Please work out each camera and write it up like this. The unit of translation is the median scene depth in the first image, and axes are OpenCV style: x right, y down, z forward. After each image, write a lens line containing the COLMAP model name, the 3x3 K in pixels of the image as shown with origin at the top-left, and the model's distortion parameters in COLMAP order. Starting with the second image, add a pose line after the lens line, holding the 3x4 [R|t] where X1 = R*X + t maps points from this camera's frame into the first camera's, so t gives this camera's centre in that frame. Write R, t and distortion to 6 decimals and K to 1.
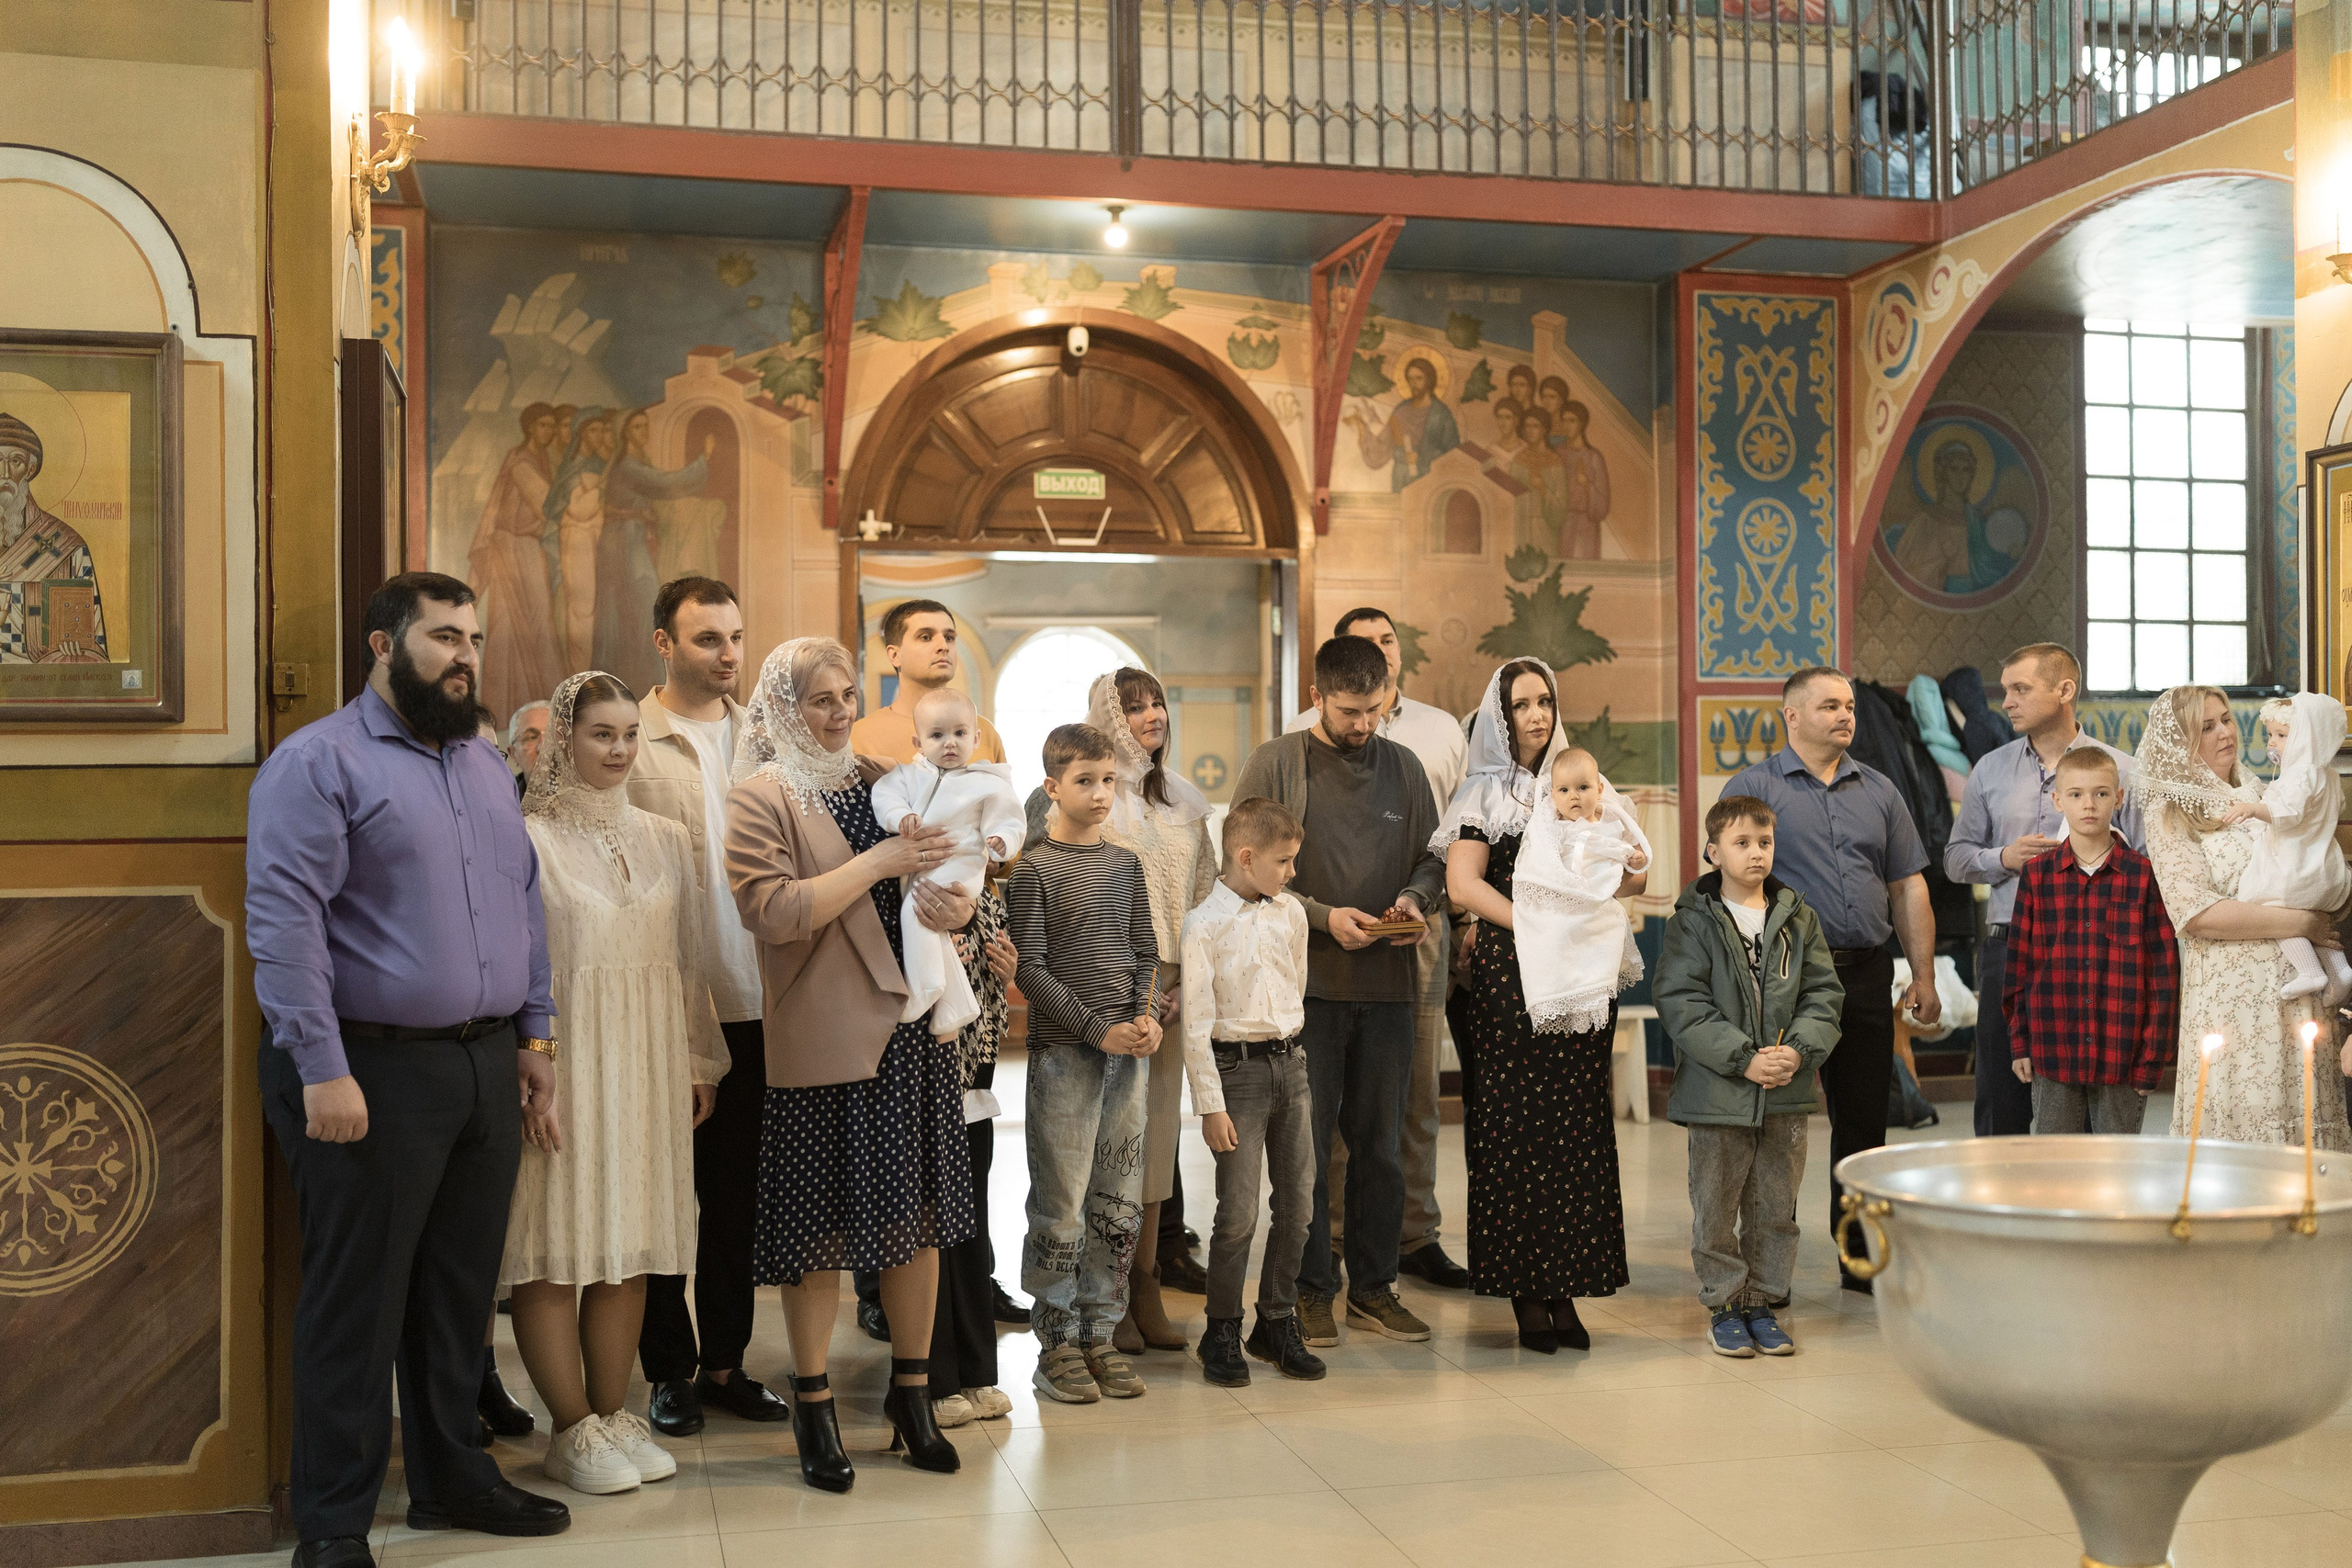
lens RADIAL K [[2395.5, 0, 1176.0], [0, 2395.5, 784.0], [0, 0, 1]] dist [-0.000307, -0.004889]
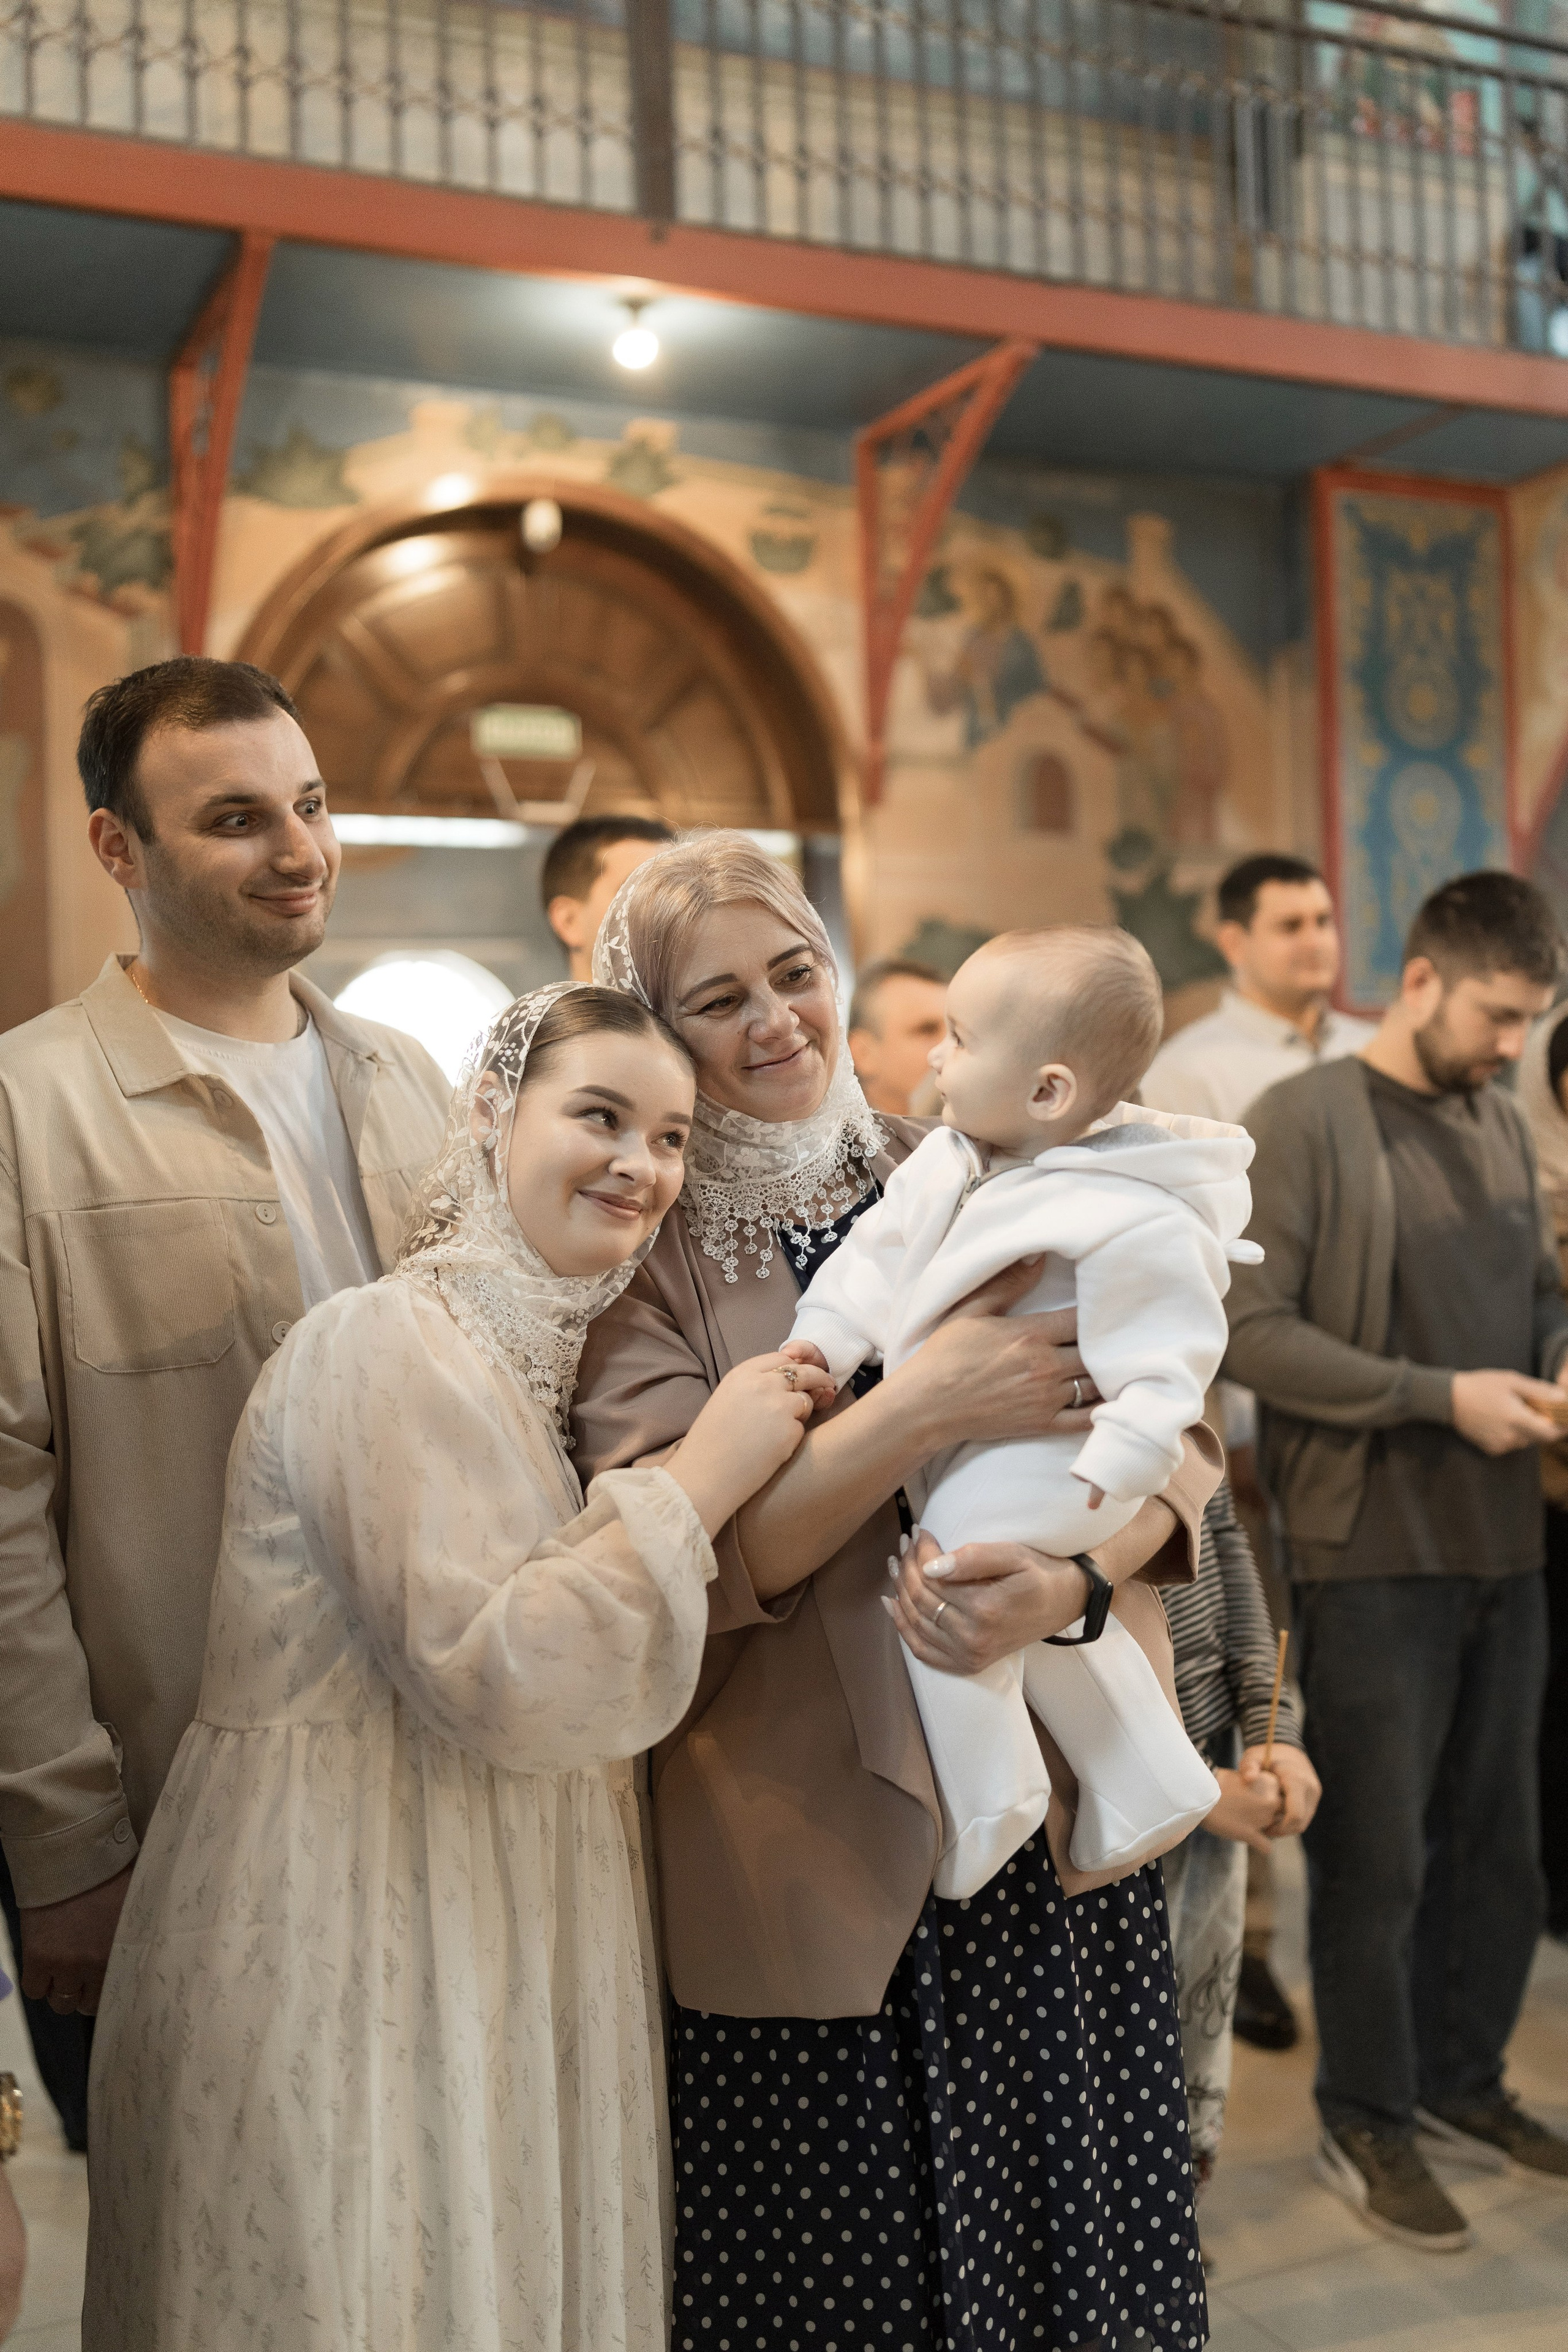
lens RADIAL K [[2235.4, 0, 784.0], [0, 2235.4, 1176.0], [0, 0, 1]] dist [0.049015, -0.008339]
pose [[0.980245, -0.019652, 0.196809, -0.103776], [0.016171, 0.999683, 0.019278, -0.004449], [-0.197125, -0.015715, 0.980252, 0.329016]]
